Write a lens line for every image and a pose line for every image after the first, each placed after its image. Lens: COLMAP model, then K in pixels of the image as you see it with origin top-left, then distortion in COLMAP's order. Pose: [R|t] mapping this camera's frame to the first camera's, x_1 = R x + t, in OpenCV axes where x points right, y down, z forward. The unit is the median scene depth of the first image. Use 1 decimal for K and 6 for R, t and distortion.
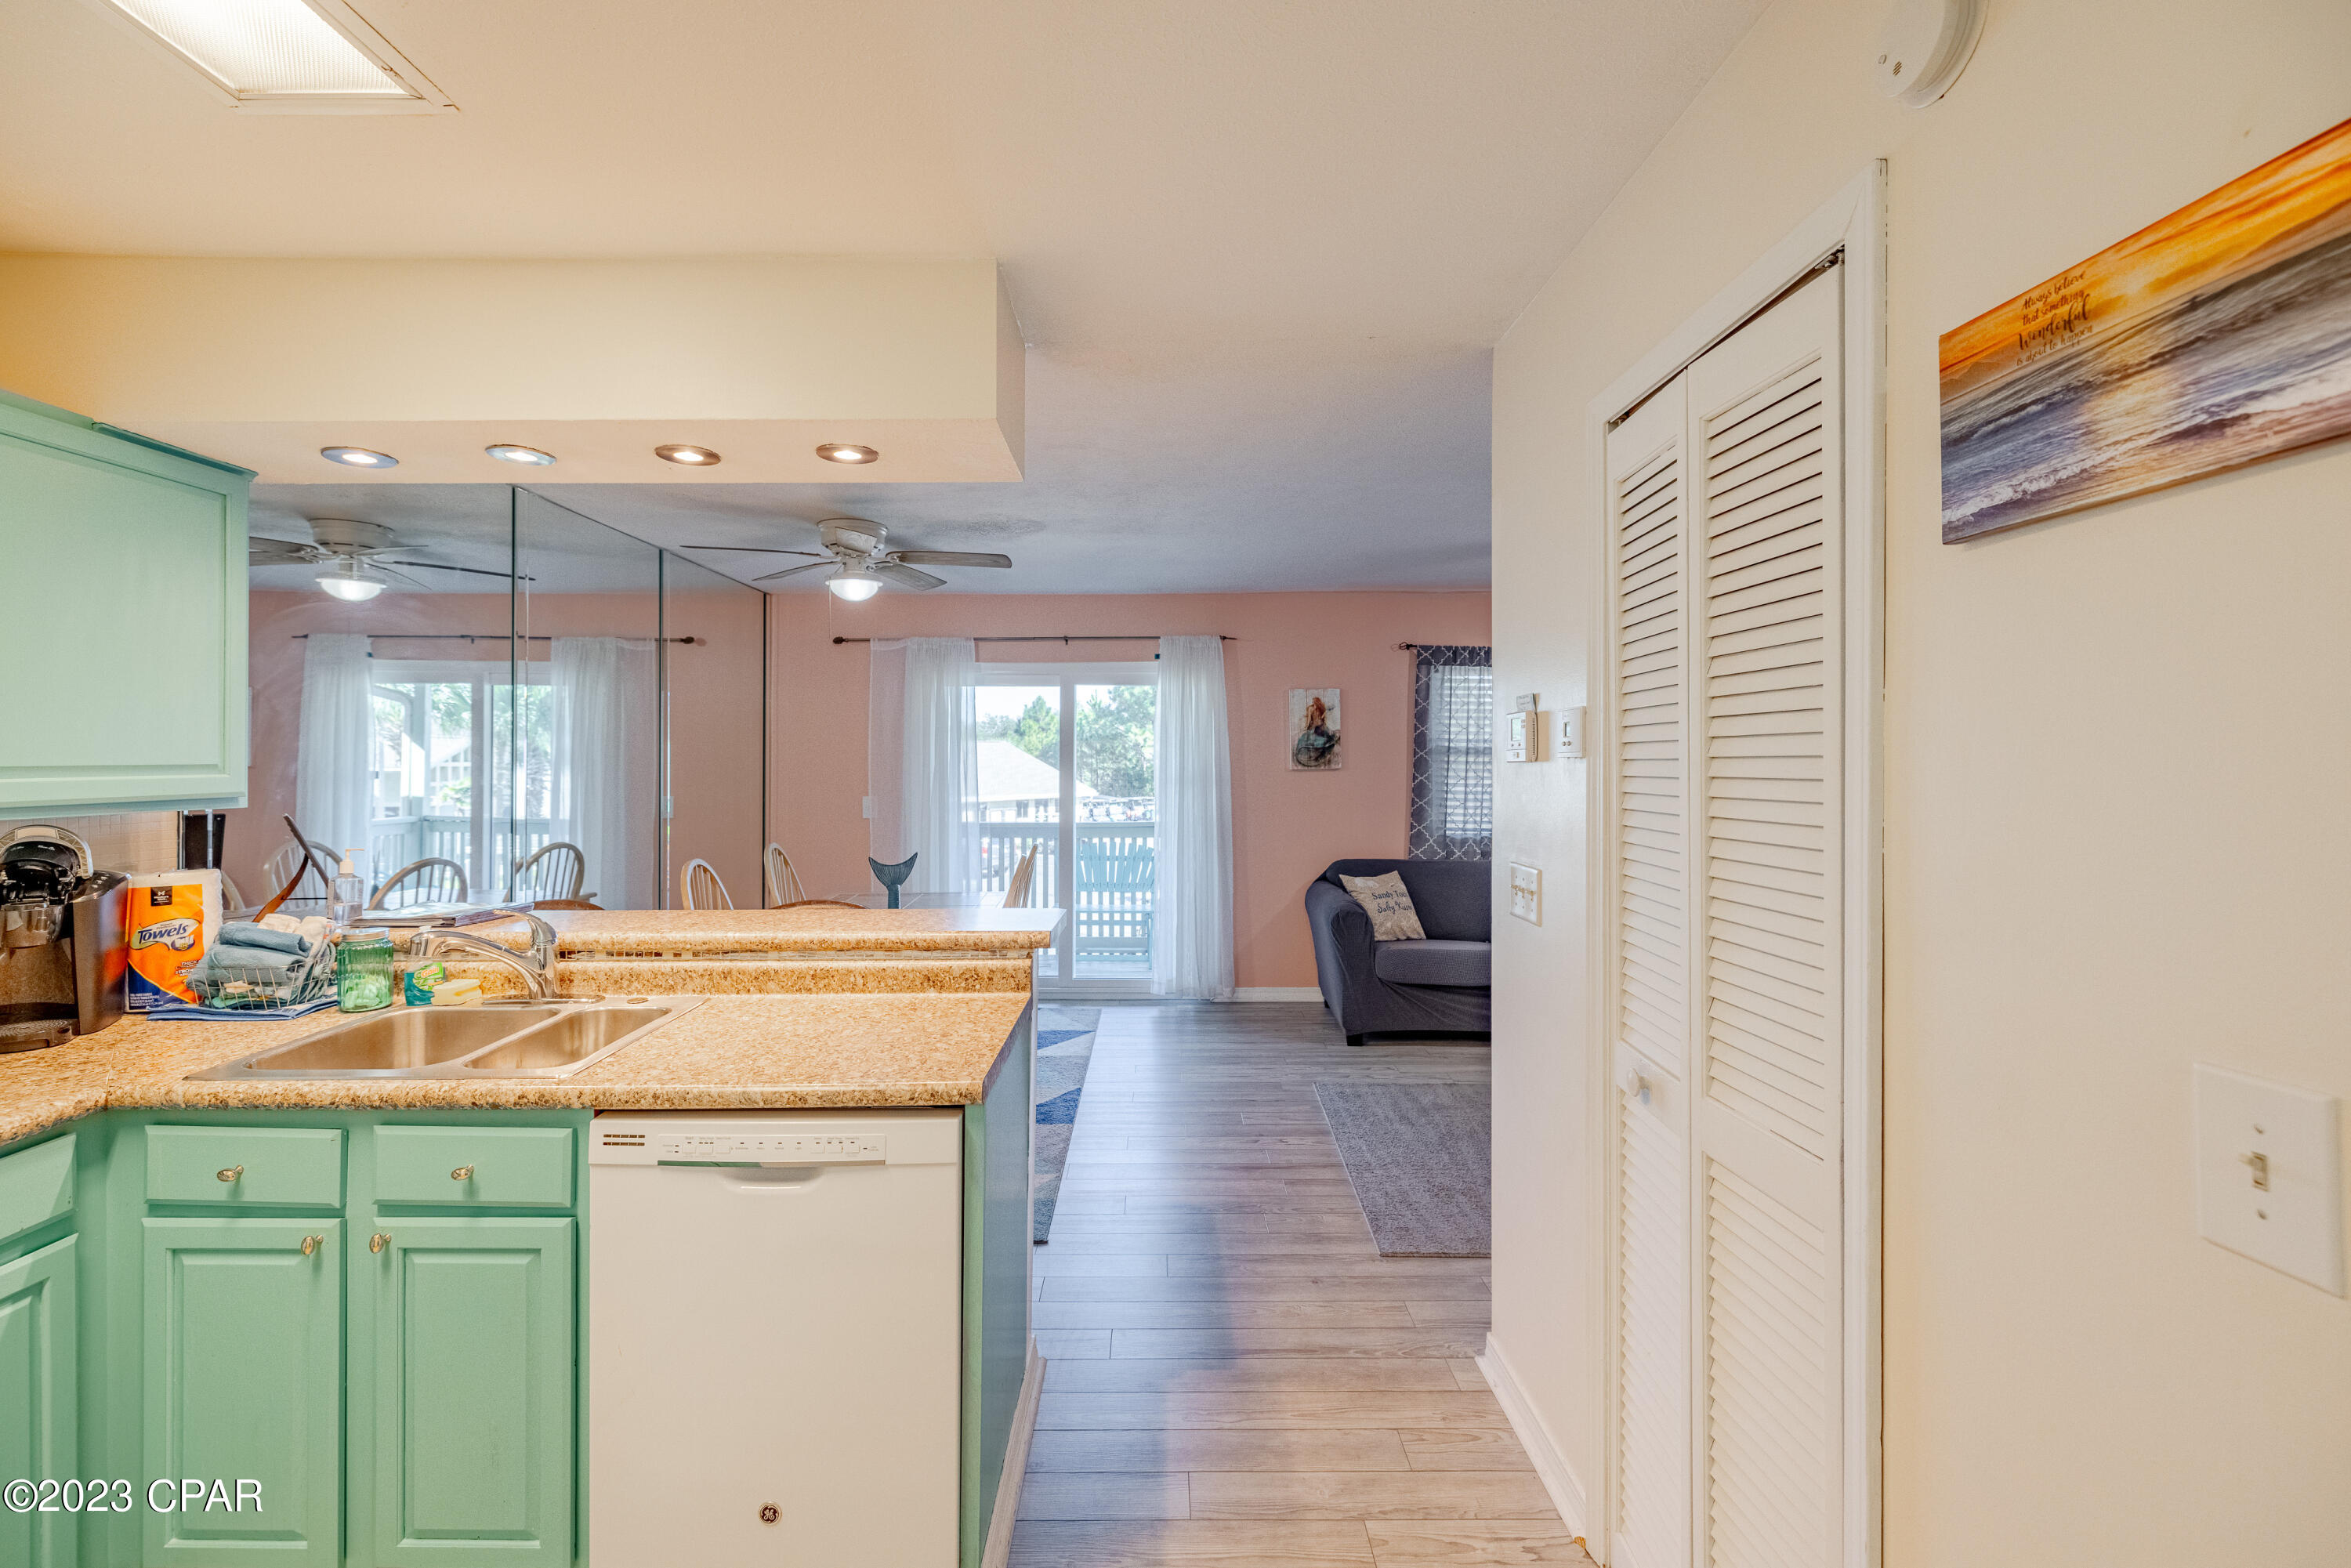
lens RADIAL K [[986.6, 0, 1170.4], [0, 986.6, 755.3], [0, 0, 1]] dist [-0.000572, -0.000330]
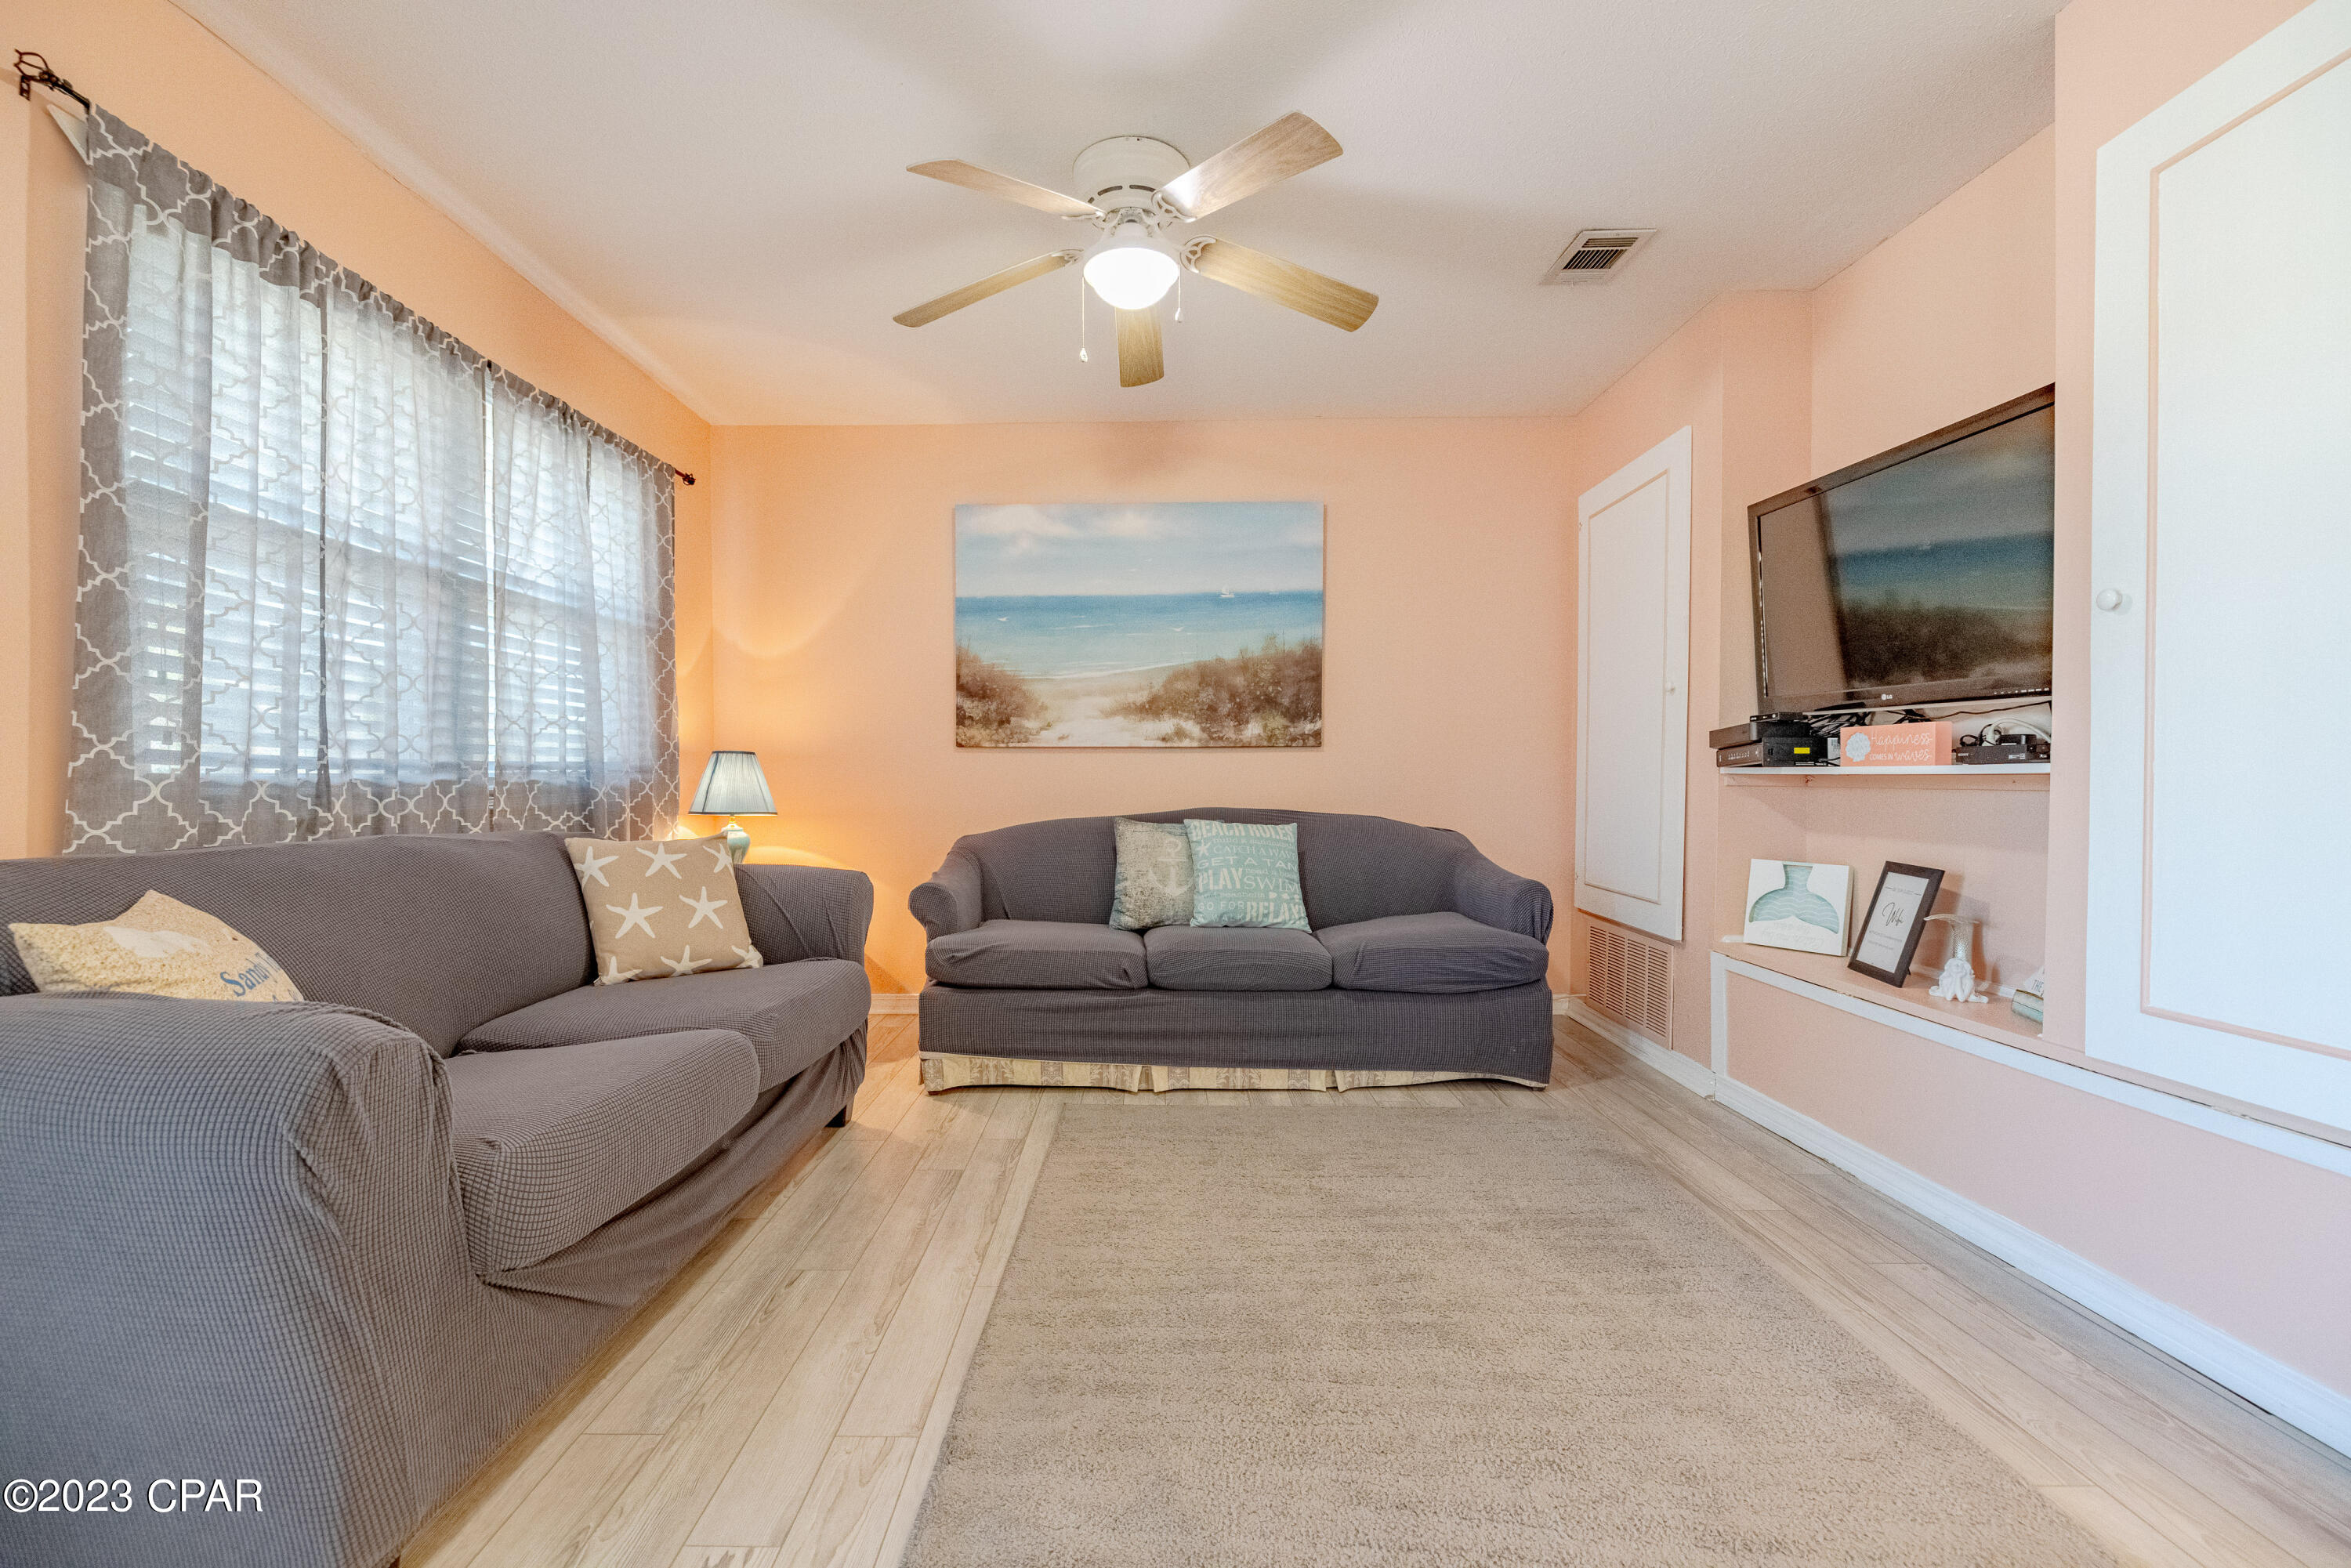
lens RADIAL K [[986.6, 0, 1129.9], [0, 986.6, 802.1], [0, 0, 1]] dist [-0.000572, -0.000330]
pose [[0.028630, -0.024300, 0.999295, -0.039696], [0.000005, 0.999704, 0.024310, 0.117498], [-0.999590, -0.000691, 0.028622, 0.988159]]
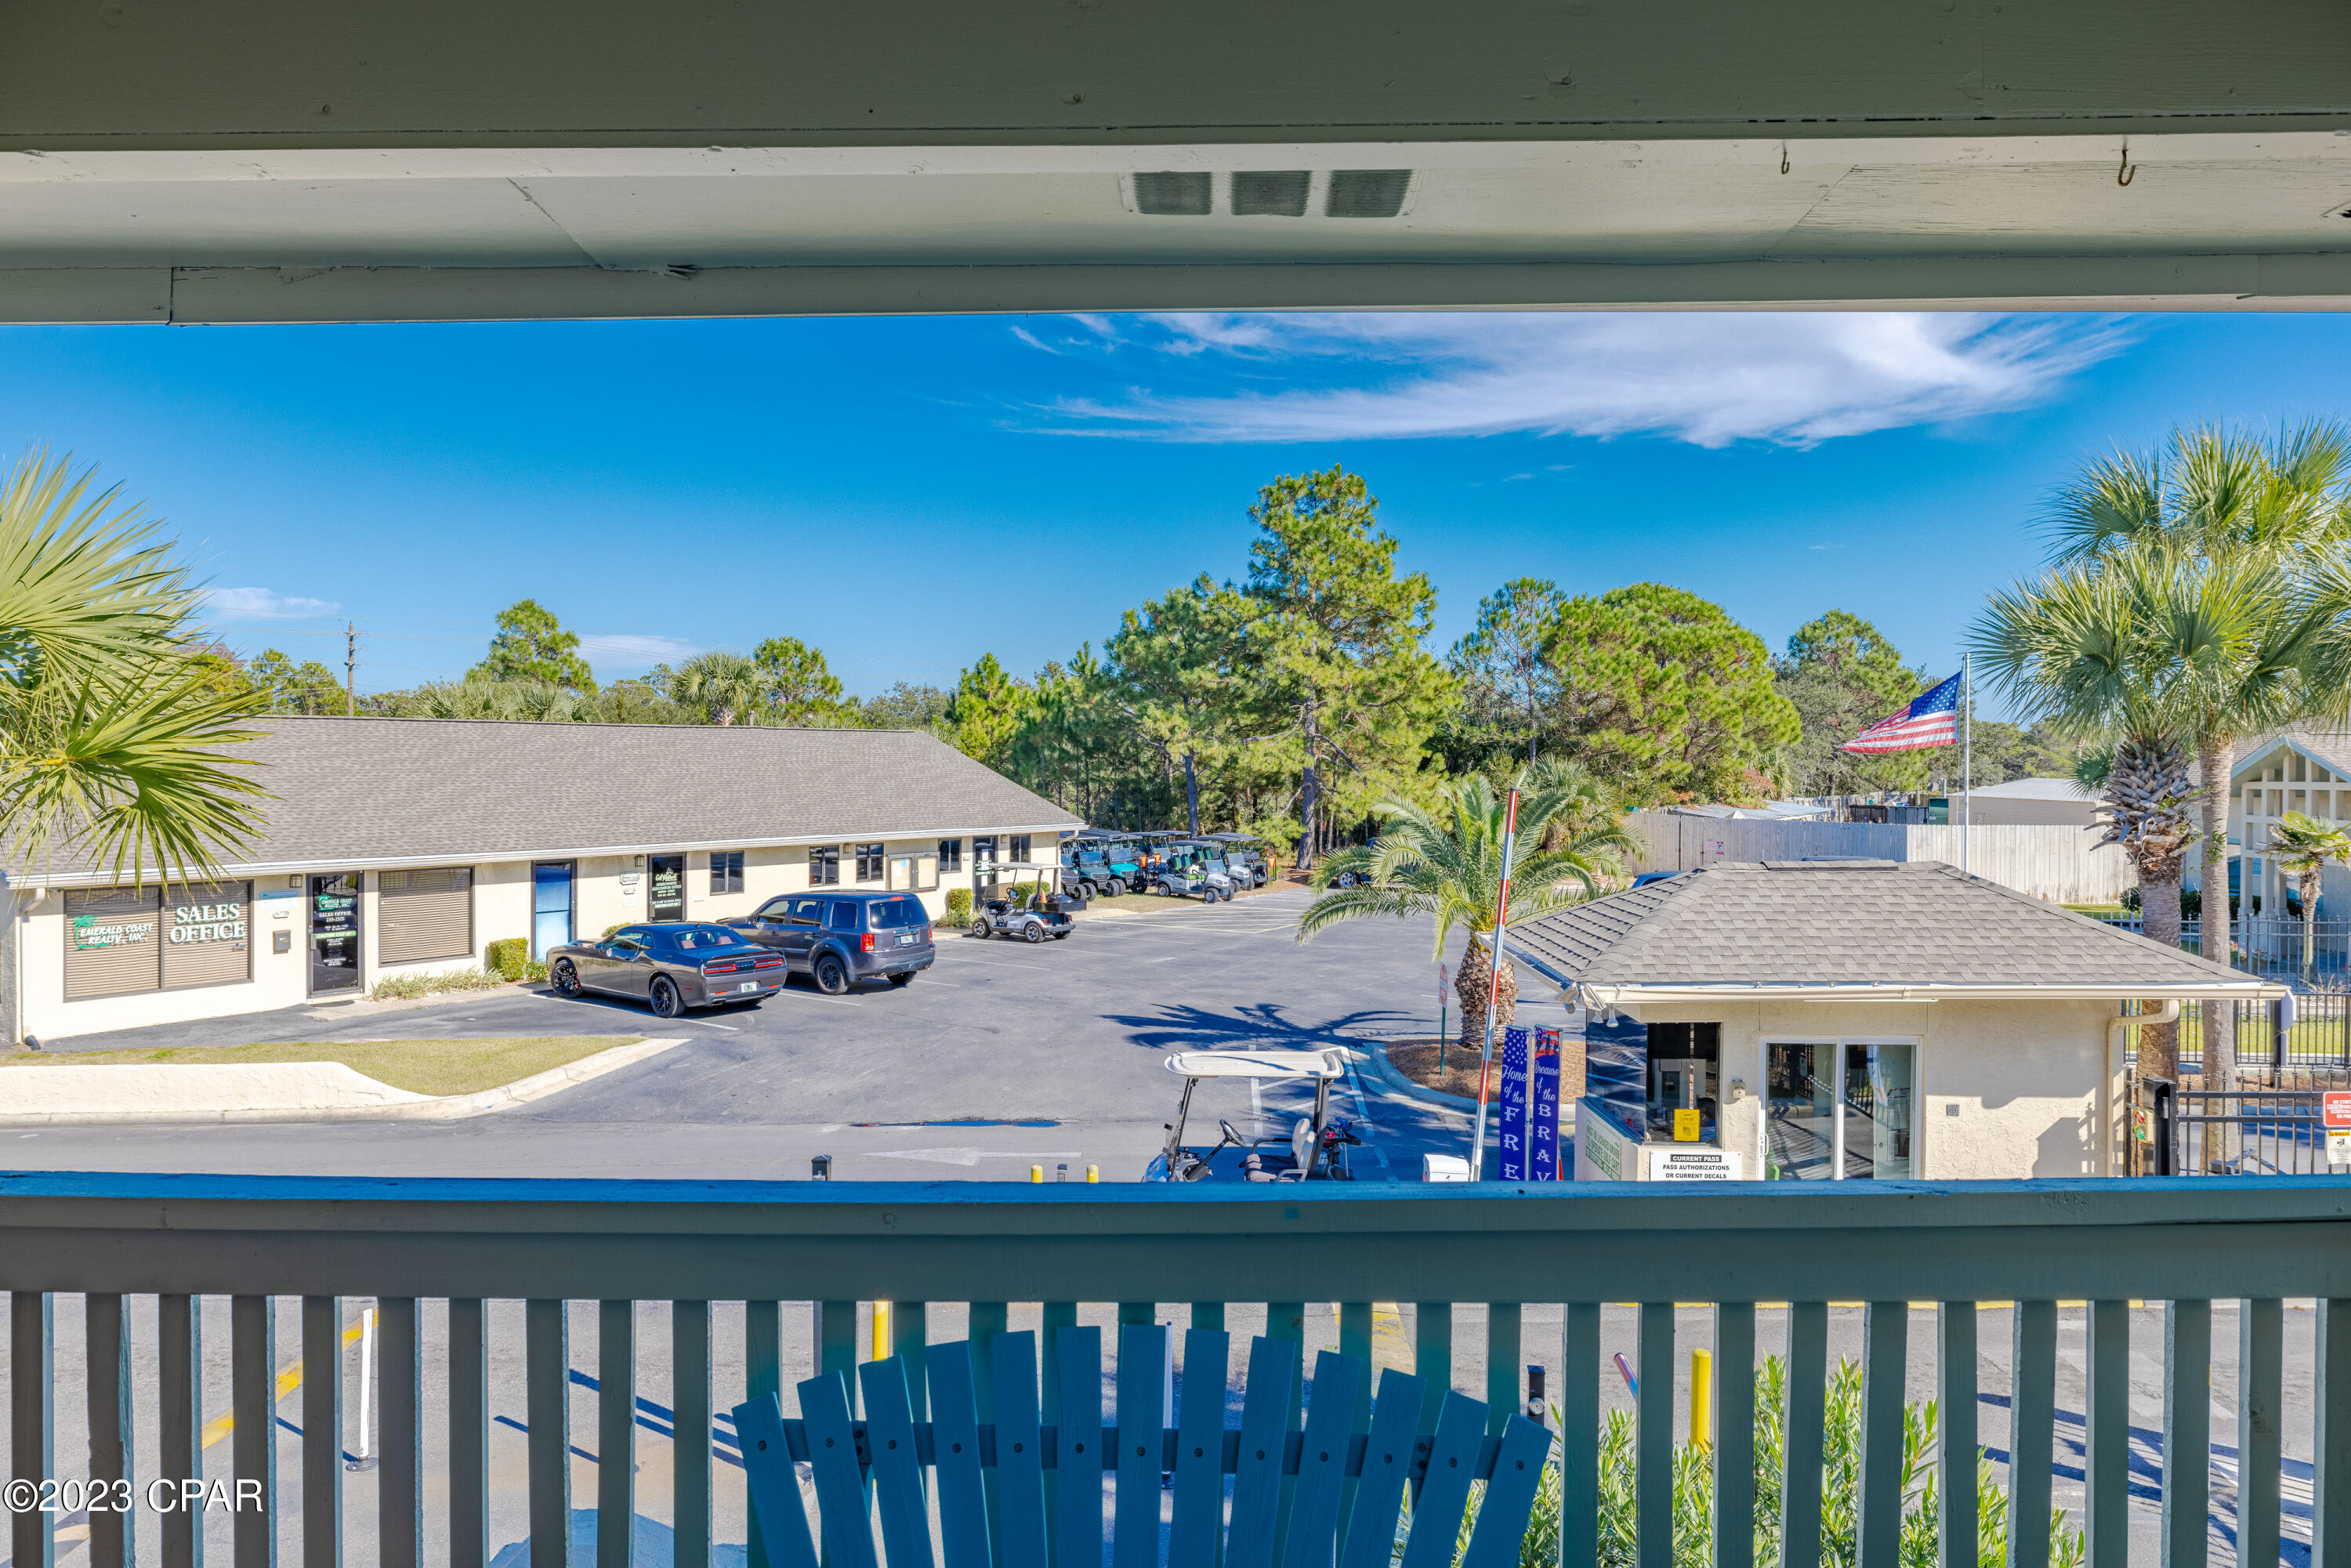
lens RADIAL K [[1589.2, 0, 1158.7], [0, 1589.2, 773.4], [0, 0, 1]] dist [0.000842, -0.000513]
pose [[0.999533, 0.002678, -0.030435, -0.093386], [-0.002381, 0.999949, 0.009806, 0.004105], [0.030460, -0.009729, 0.999489, 1.453221]]
